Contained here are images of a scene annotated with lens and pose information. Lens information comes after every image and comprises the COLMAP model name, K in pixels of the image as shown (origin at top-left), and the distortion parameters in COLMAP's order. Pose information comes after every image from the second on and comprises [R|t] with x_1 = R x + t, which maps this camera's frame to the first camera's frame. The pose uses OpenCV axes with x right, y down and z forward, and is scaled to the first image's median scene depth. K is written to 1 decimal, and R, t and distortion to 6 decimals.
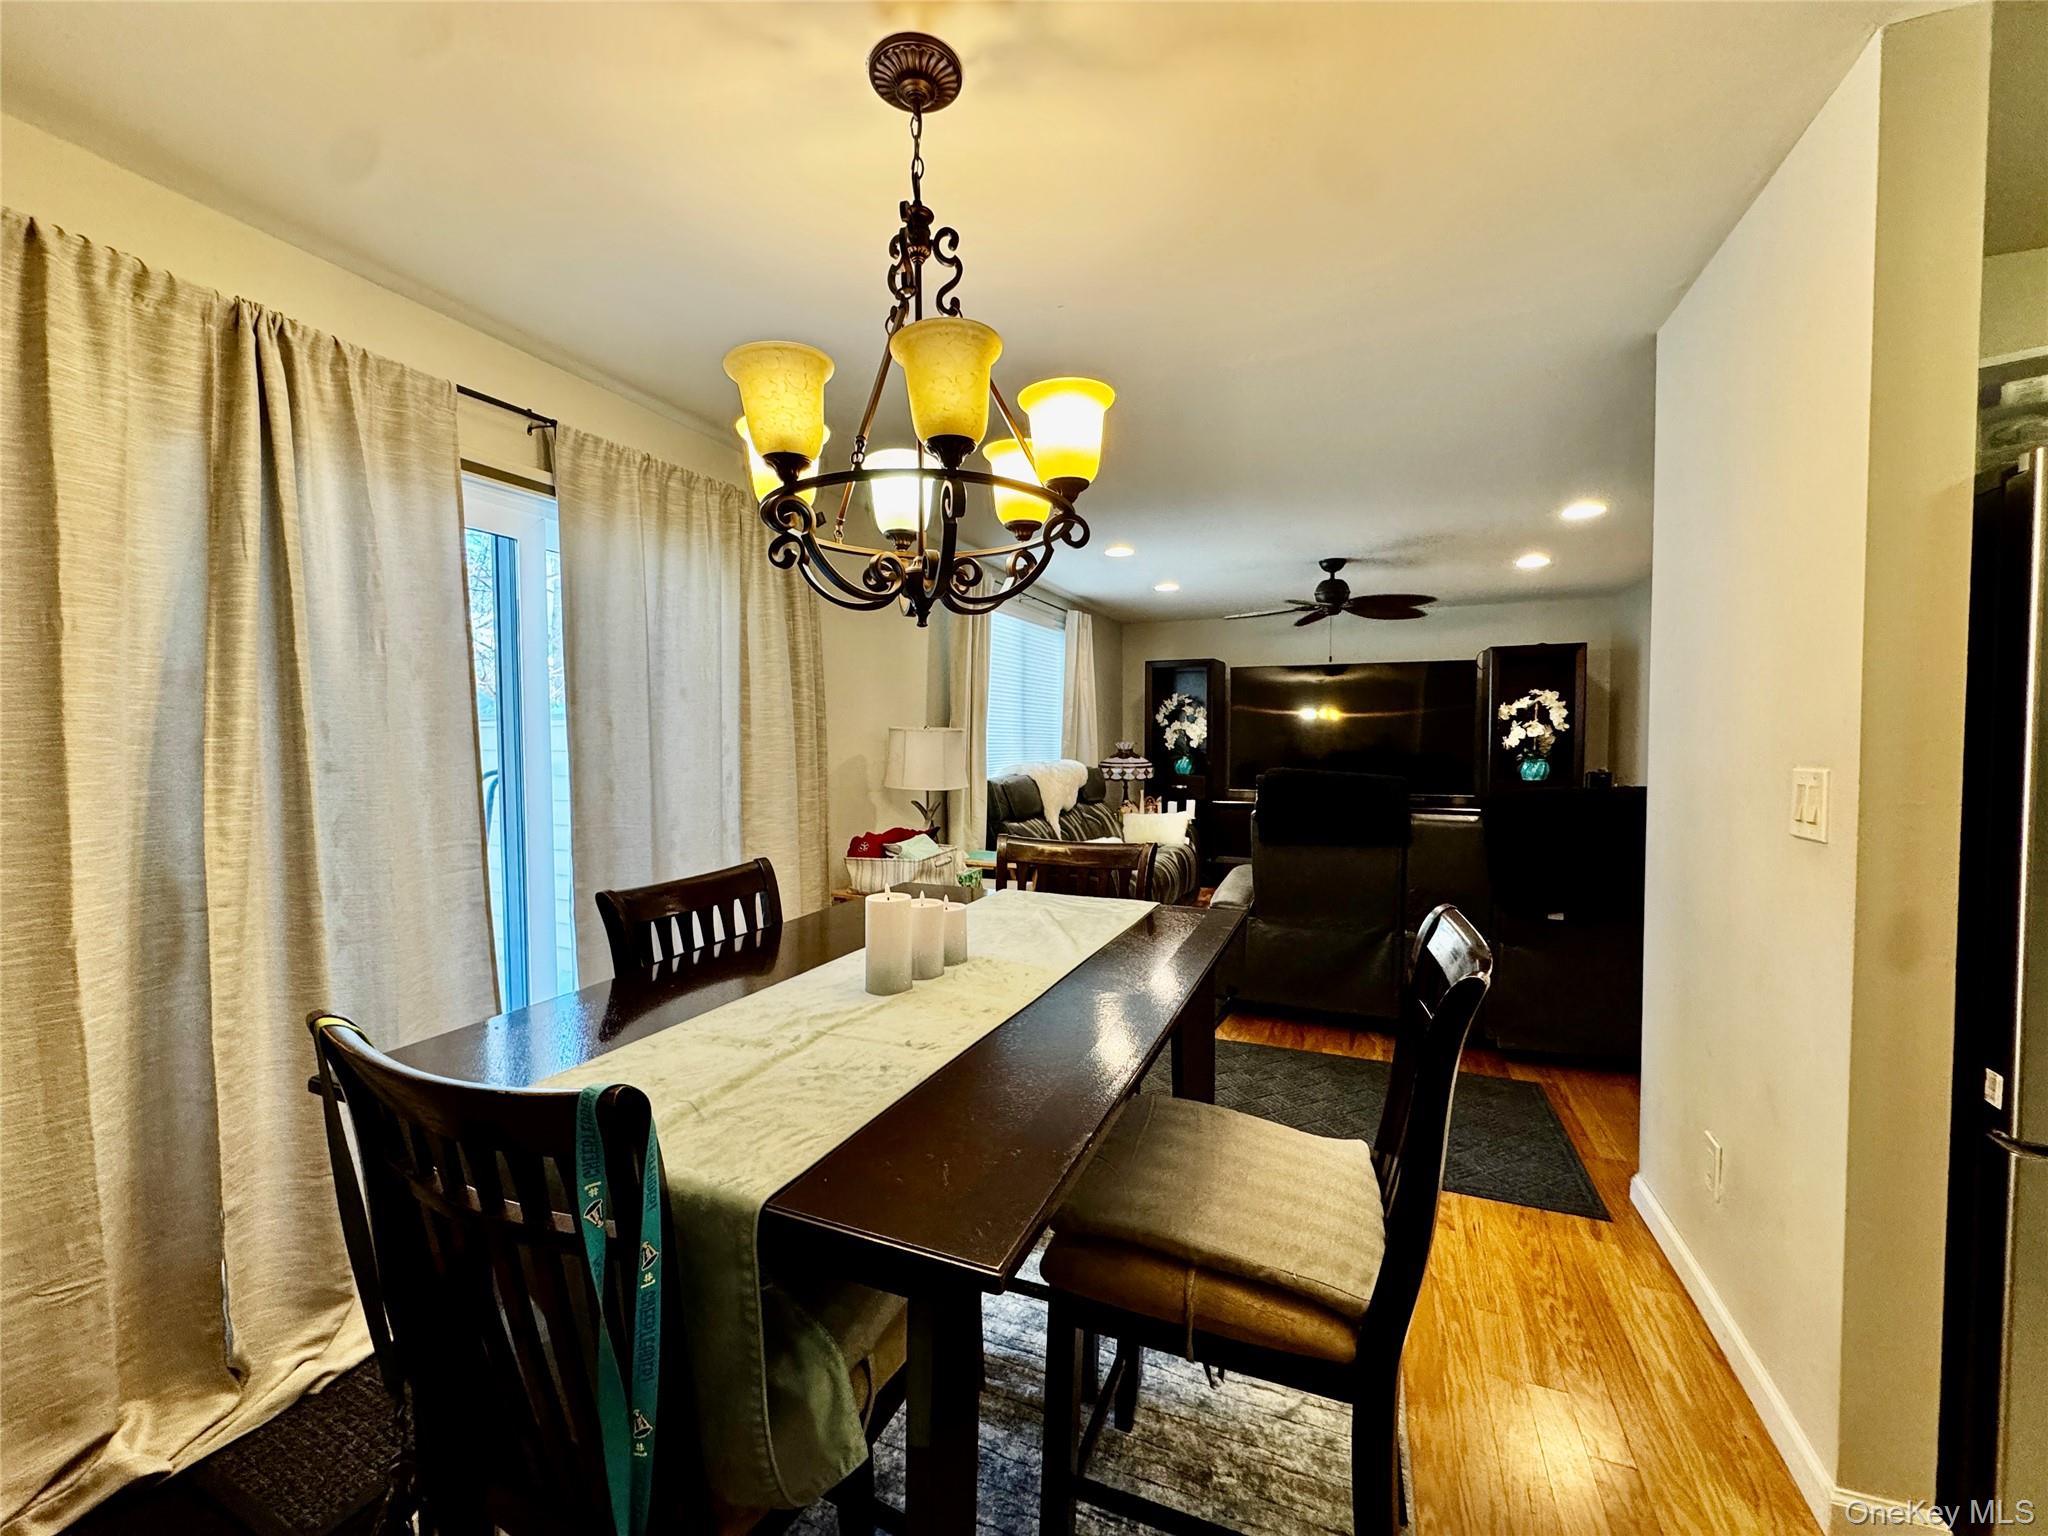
lens RADIAL K [[821.1, 0, 1024.0], [0, 821.1, 768.0], [0, 0, 1]] dist [0.000458, 0.000069]
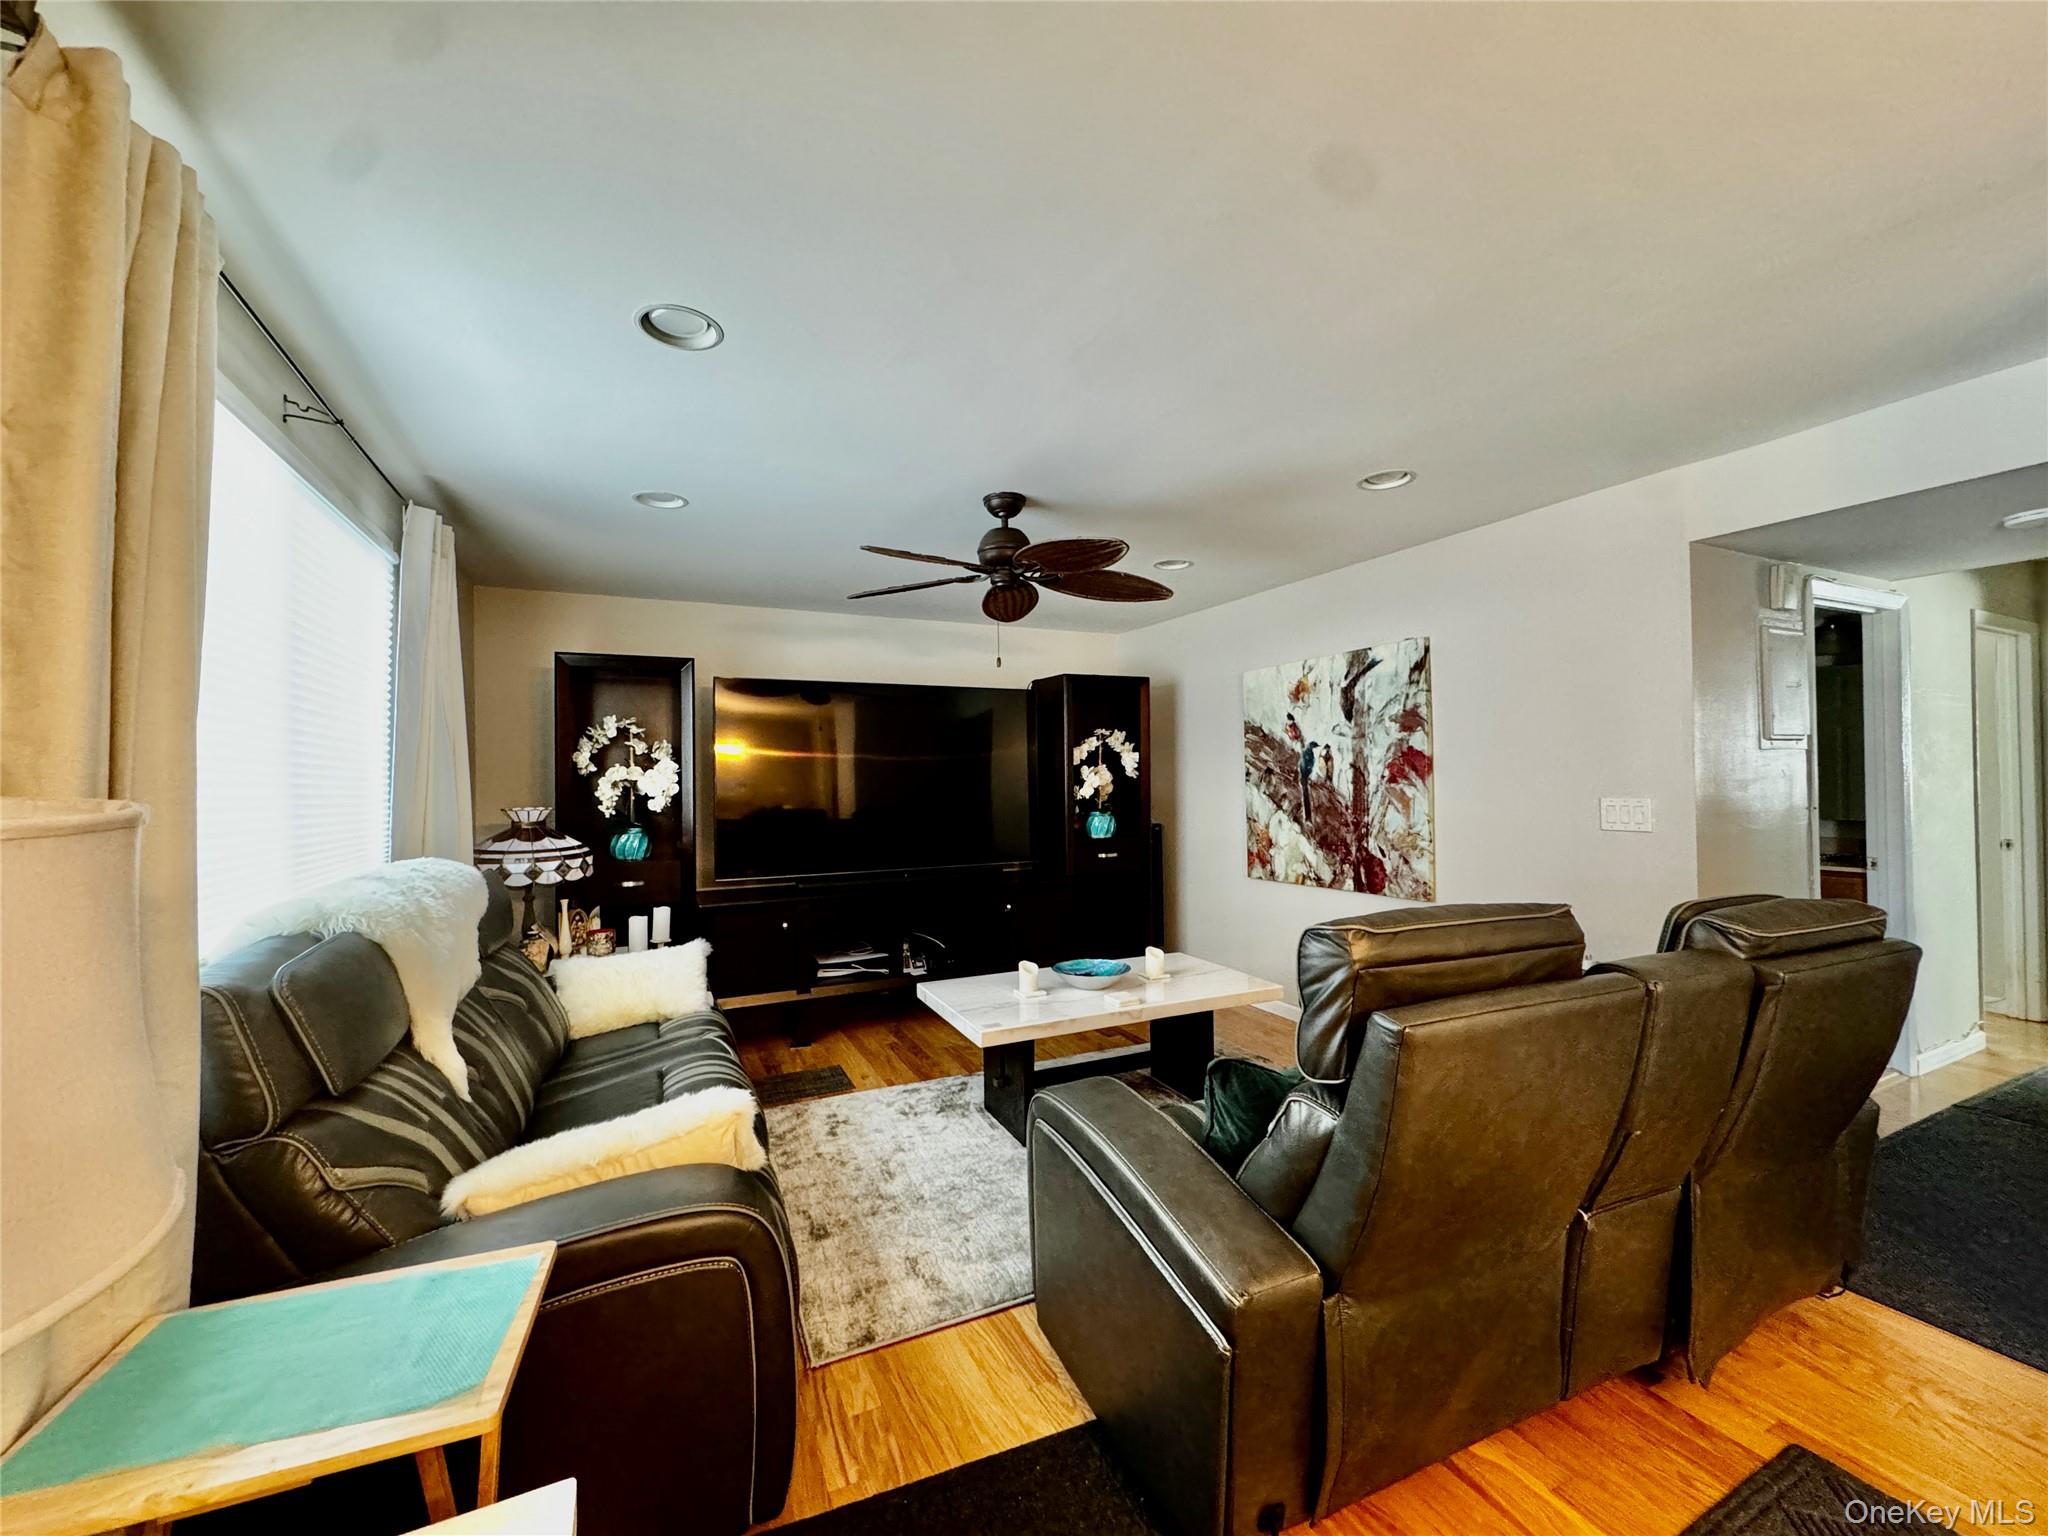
lens RADIAL K [[821.1, 0, 1024.0], [0, 821.1, 768.0], [0, 0, 1]] dist [0.000458, 0.000069]
pose [[0.664555, -0.000676, 0.747239, -0.050997], [0.039183, 0.998655, -0.033944, -0.029261], [-0.746211, 0.051837, 0.663688, 0.486551]]
